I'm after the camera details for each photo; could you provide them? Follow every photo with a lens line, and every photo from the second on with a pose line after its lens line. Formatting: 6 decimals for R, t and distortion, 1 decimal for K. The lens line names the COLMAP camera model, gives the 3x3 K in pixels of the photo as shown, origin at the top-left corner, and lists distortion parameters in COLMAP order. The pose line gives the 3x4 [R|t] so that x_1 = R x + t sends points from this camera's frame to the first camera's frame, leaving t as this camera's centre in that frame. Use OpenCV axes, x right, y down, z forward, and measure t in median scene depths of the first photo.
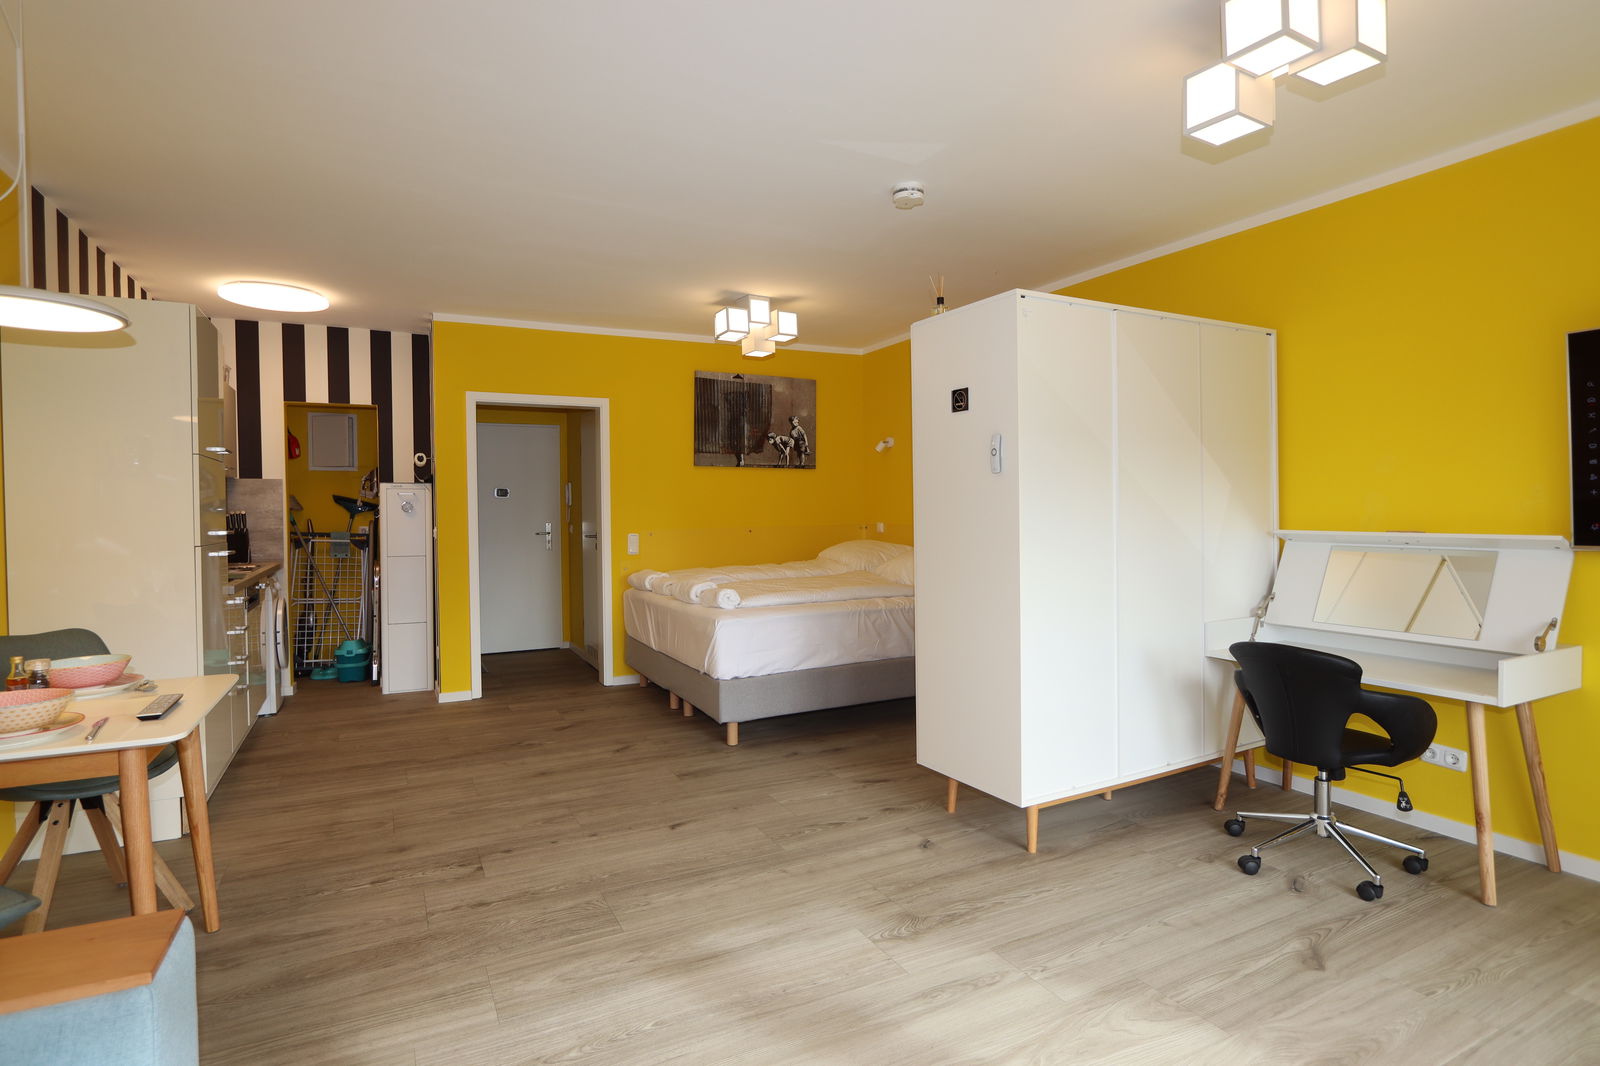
lens RADIAL K [[803.8, 0, 796.7], [0, 803.8, 526.9], [0, 0, 1]] dist [-0.011088, 0.001941]
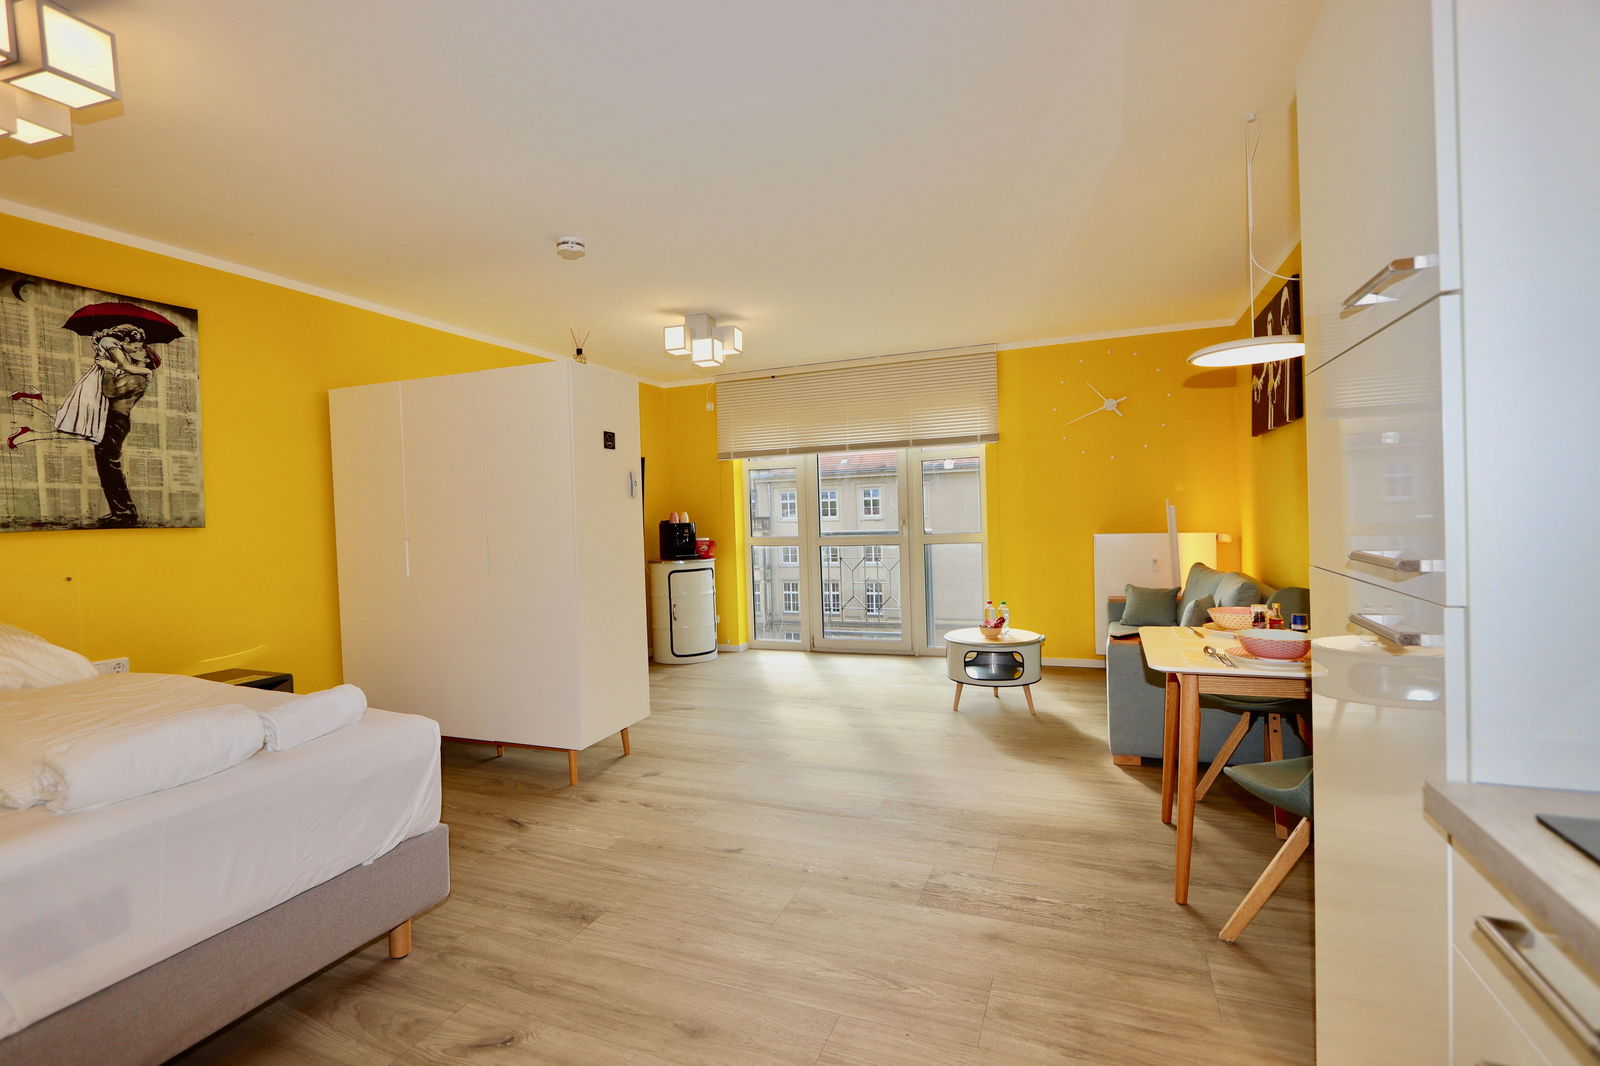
lens RADIAL K [[741.1, 0, 764.5], [0, 741.1, 532.4], [0, 0, 1]] dist [-0.017798, 0.002760]
pose [[-0.617871, 0.012505, 0.786180, -0.823830], [0.058175, 0.997860, 0.029848, -0.025547], [-0.784124, 0.064178, -0.617276, 1.417254]]
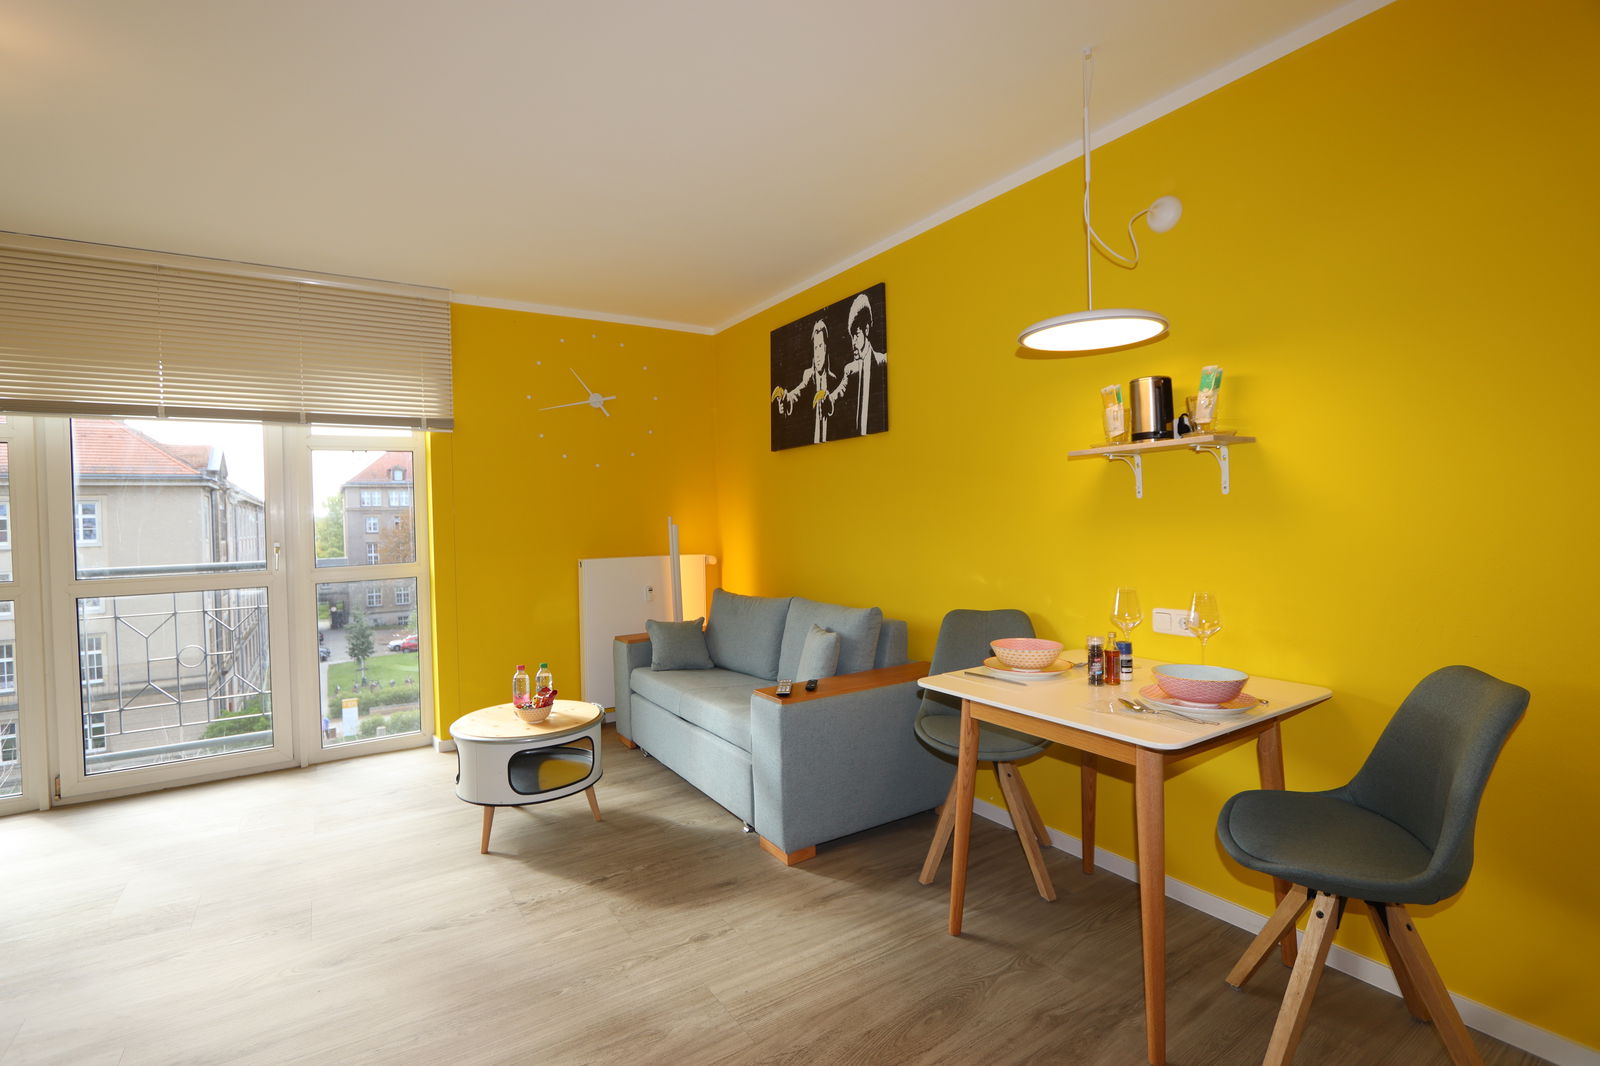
lens RADIAL K [[741.1, 0, 793.4], [0, 741.1, 529.1], [0, 0, 1]] dist [-0.017798, 0.002760]
pose [[-0.995243, 0.036468, -0.090340, -0.248471], [0.032983, 0.998664, 0.039774, -0.023393], [0.091670, 0.036605, -0.995116, 1.165376]]
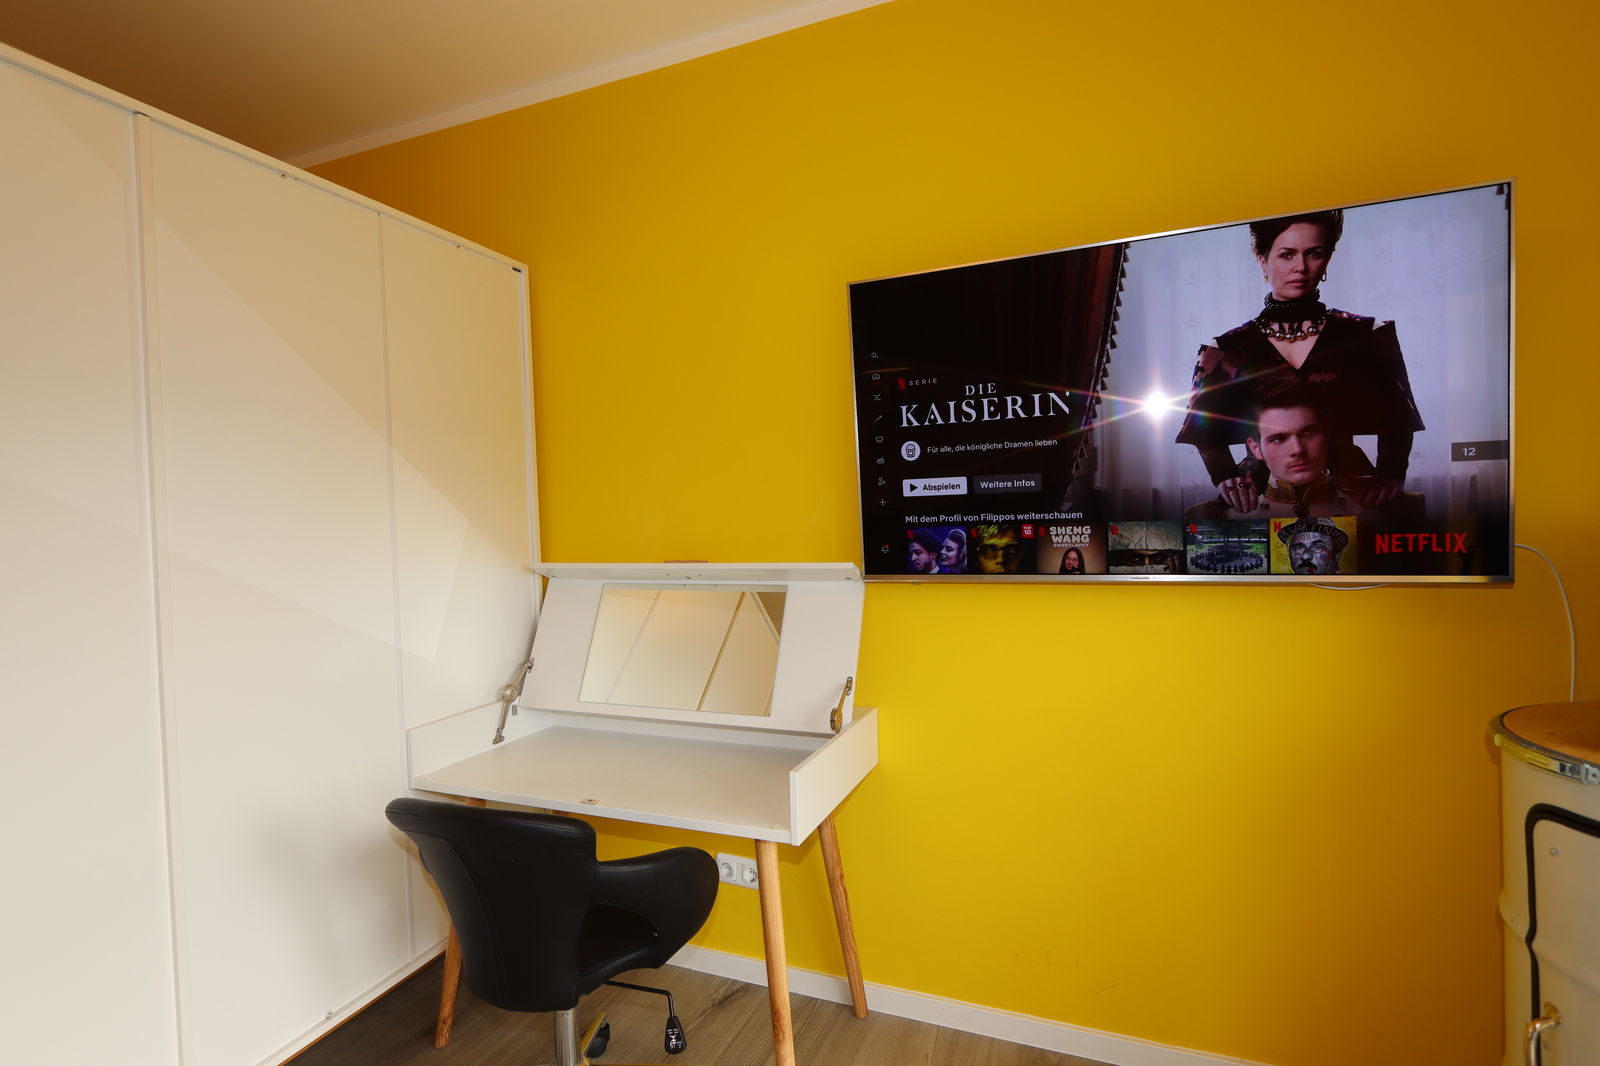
lens RADIAL K [[803.8, 0, 776.7], [0, 803.8, 527.7], [0, 0, 1]] dist [-0.011088, 0.001941]
pose [[0.767458, -0.014330, 0.640939, 0.346647], [0.032772, 0.999320, -0.016898, -0.008297], [-0.640261, 0.033973, 0.767406, 0.380853]]
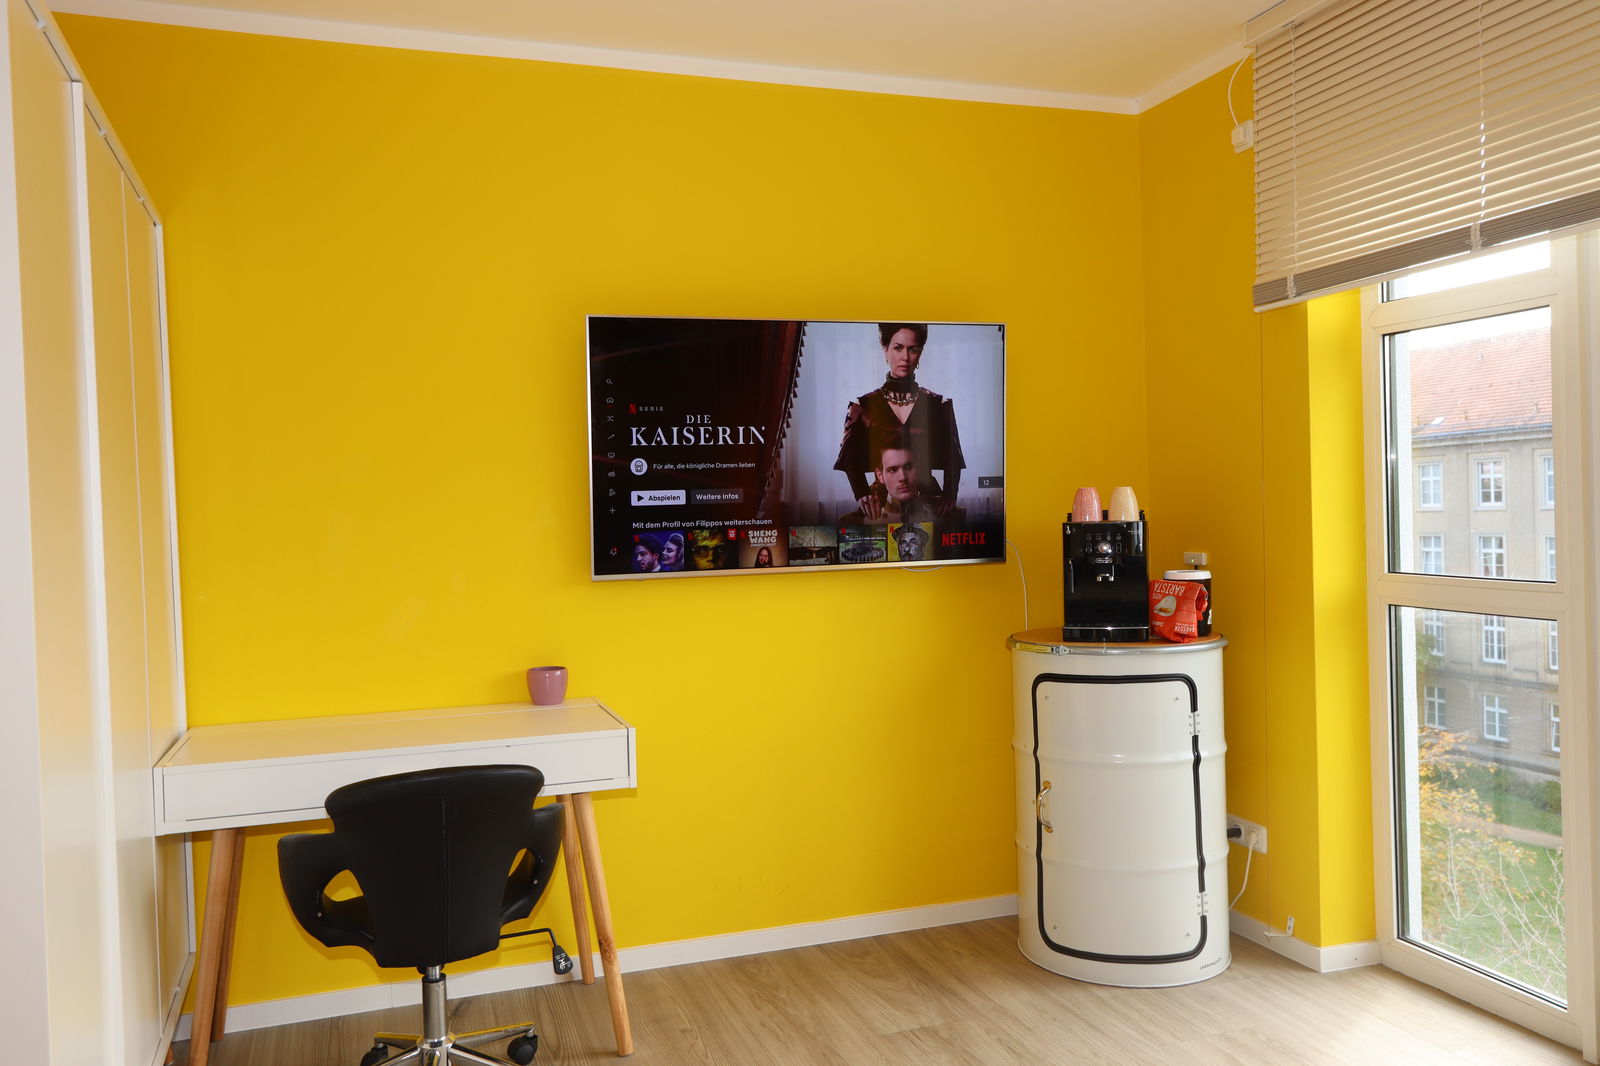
lens RADIAL K [[1193.1, 0, 758.3], [0, 1193.1, 530.6], [0, 0, 1]] dist [-0.020704, 0.014444]
pose [[0.162991, -0.004556, 0.986617, -0.164806], [0.050052, 0.998740, -0.003656, -0.008011], [-0.985357, 0.049978, 0.163014, 0.499041]]
